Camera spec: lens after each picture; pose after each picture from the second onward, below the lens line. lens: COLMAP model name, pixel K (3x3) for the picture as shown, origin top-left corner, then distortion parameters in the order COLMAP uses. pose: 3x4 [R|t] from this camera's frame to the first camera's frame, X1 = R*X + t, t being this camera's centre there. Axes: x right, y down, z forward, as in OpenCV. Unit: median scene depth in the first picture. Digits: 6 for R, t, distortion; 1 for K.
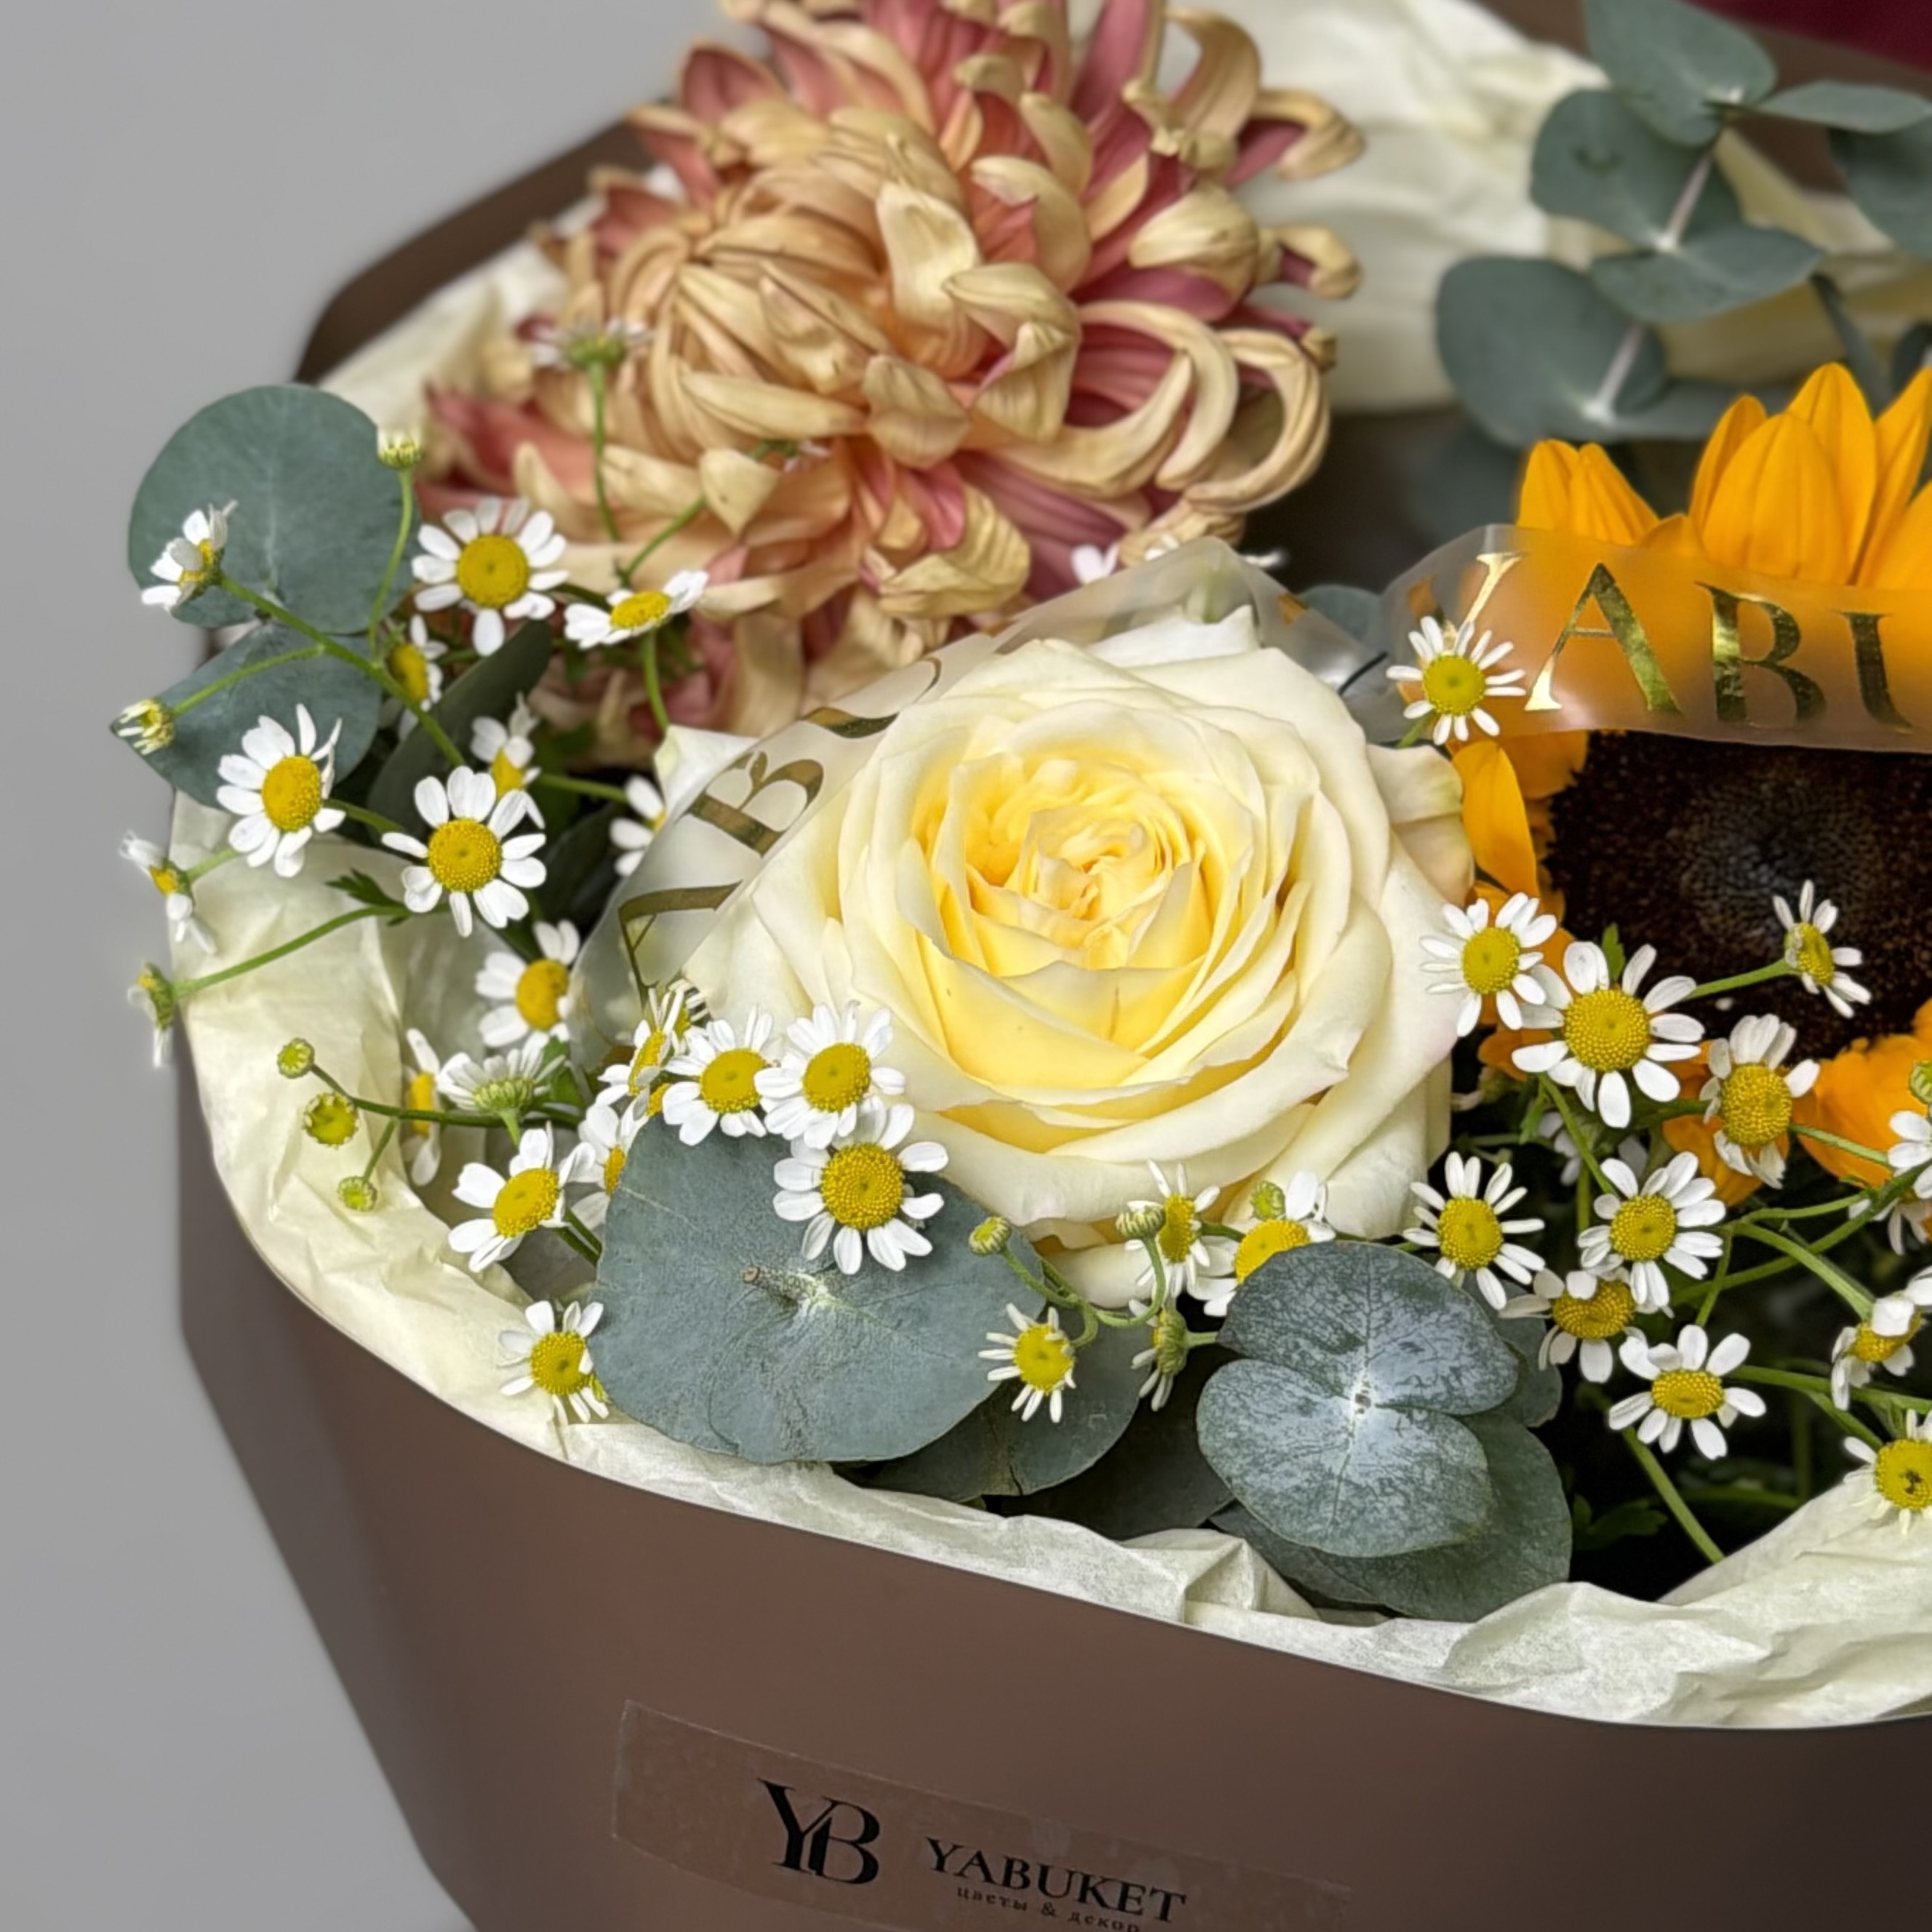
lens RADIAL K [[4042.7, 0, 845.6], [0, 4042.7, 1204.4], [0, 0, 1]] dist [0.163094, -0.197618]
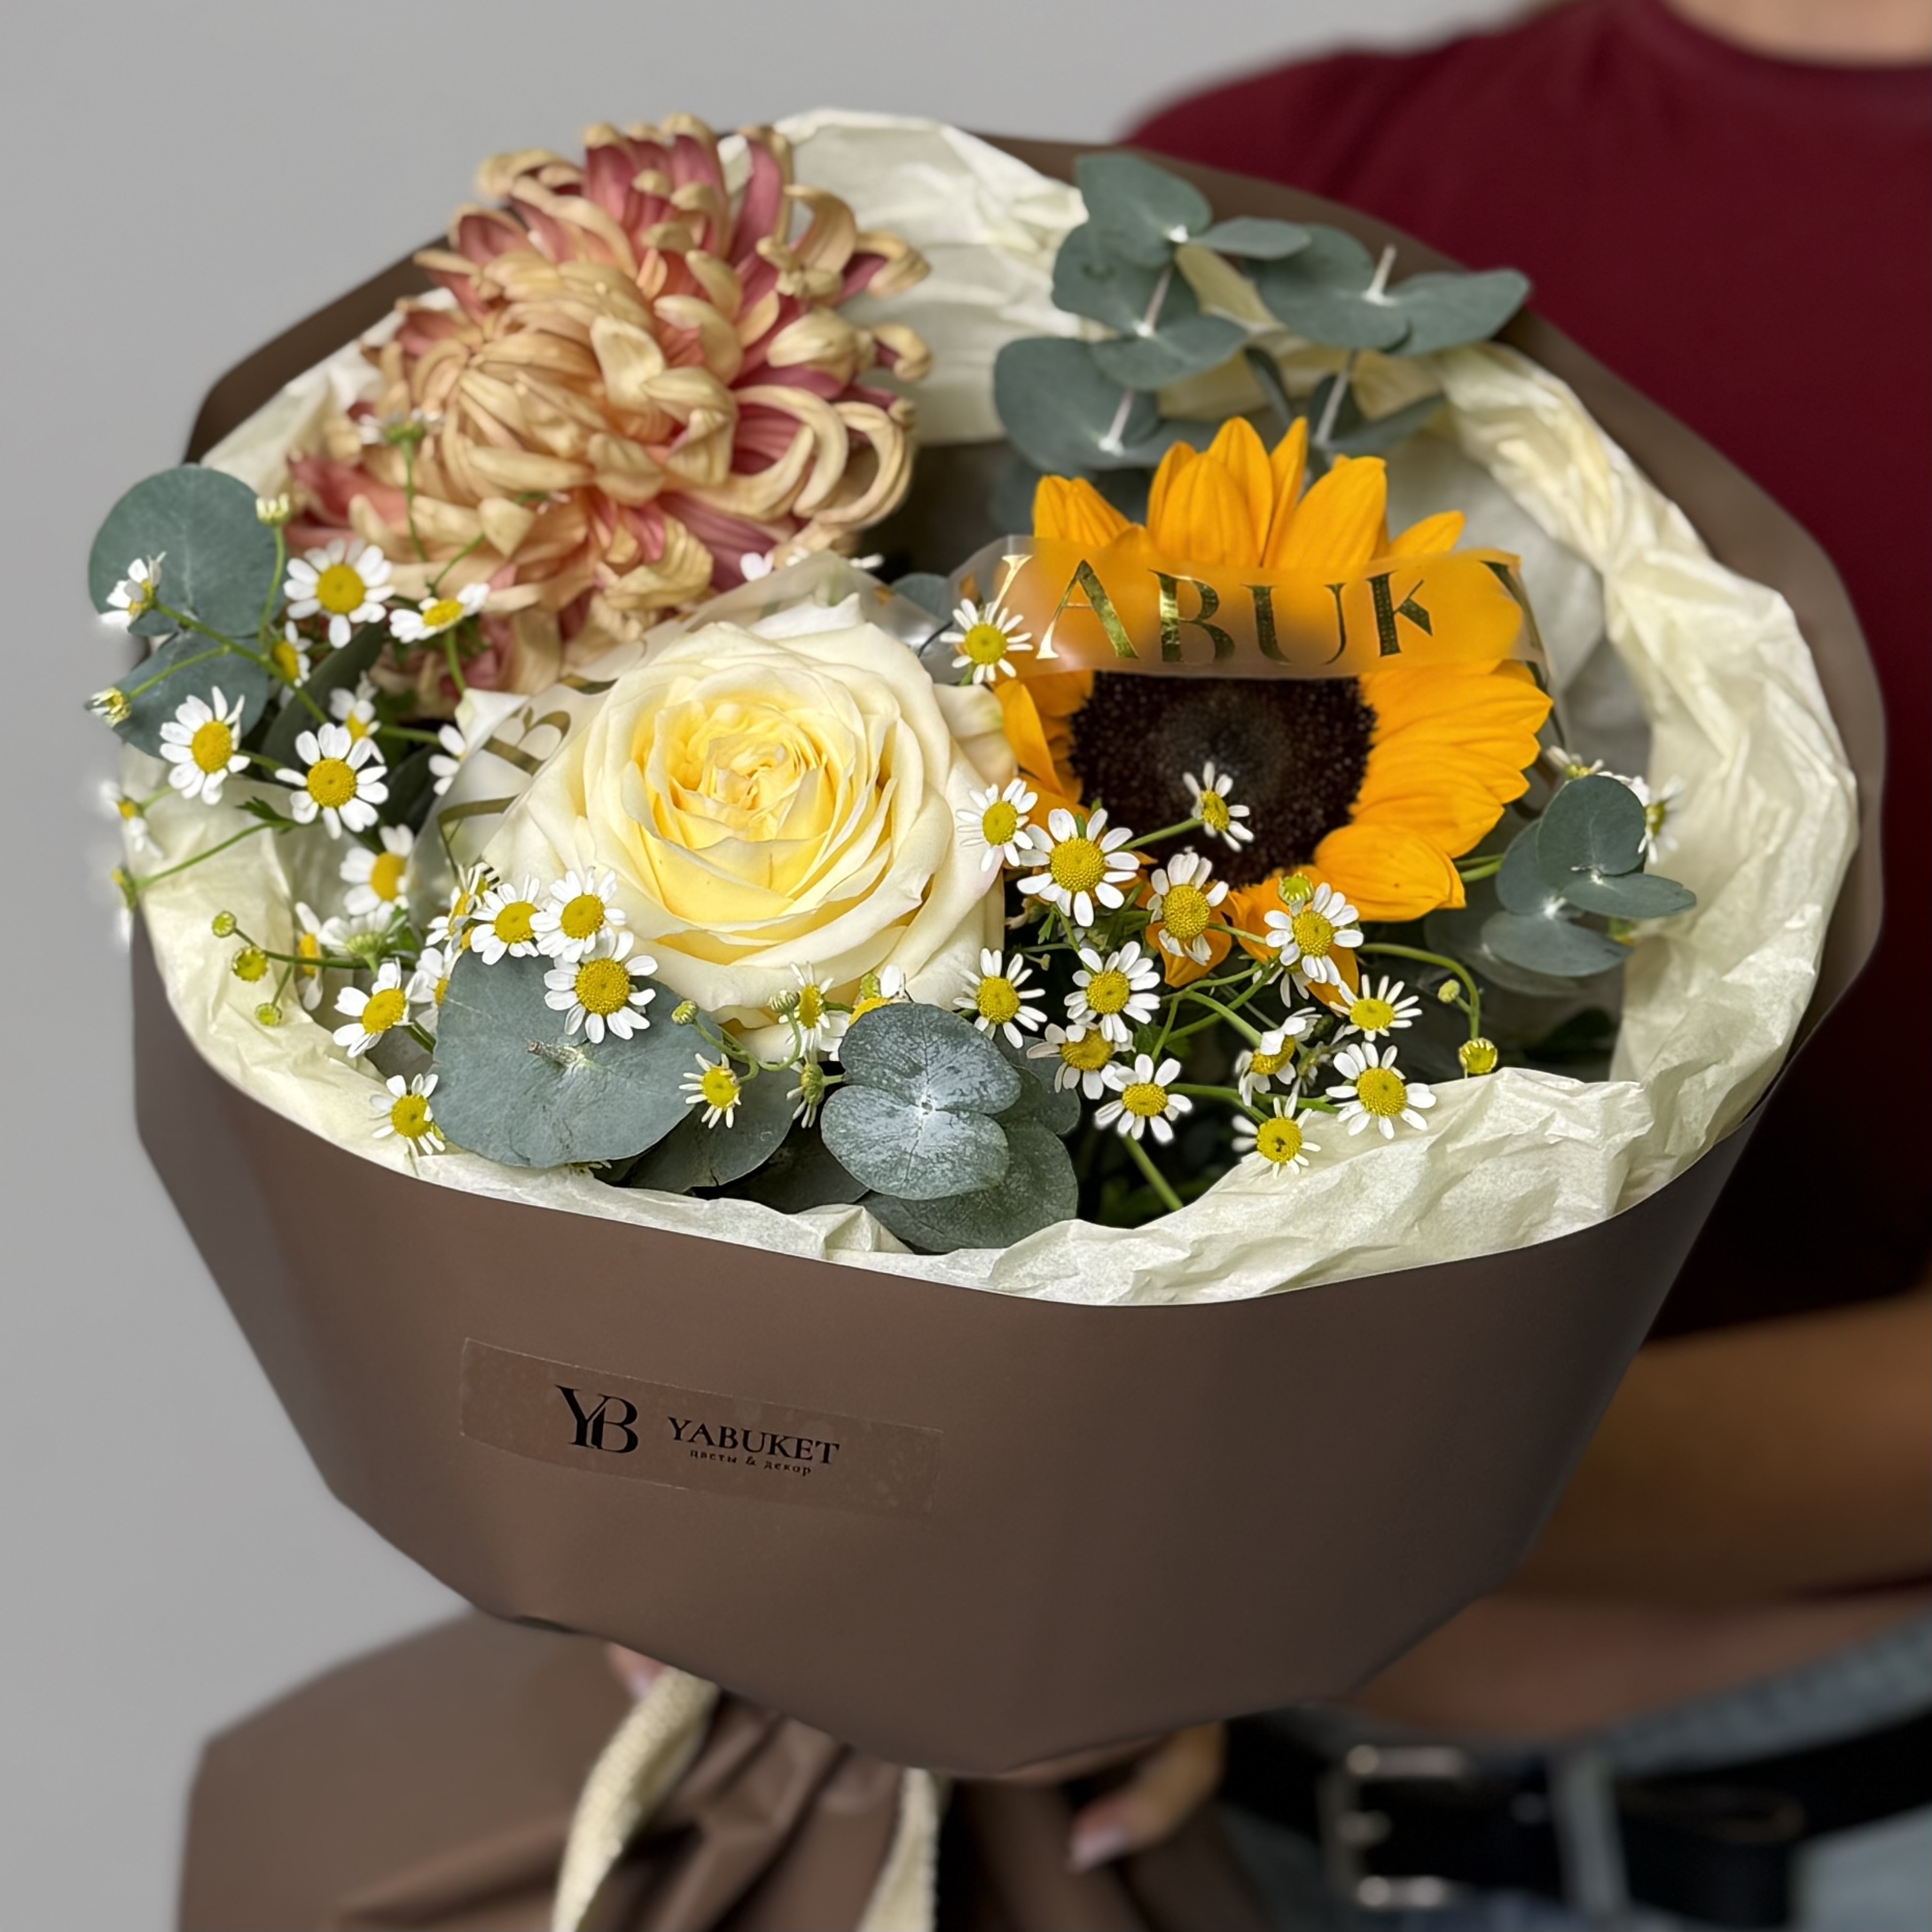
lens RADIAL K [[3560.5, 0, 826.6], [0, 3560.5, 1035.4], [0, 0, 1]] dist [0.064711, 1.064487]
pose [[0.997884, -0.045435, 0.046506, 0.023519], [0.046047, 0.998865, -0.012179, 0.032201], [-0.045899, 0.014295, 0.998844, -0.333015]]
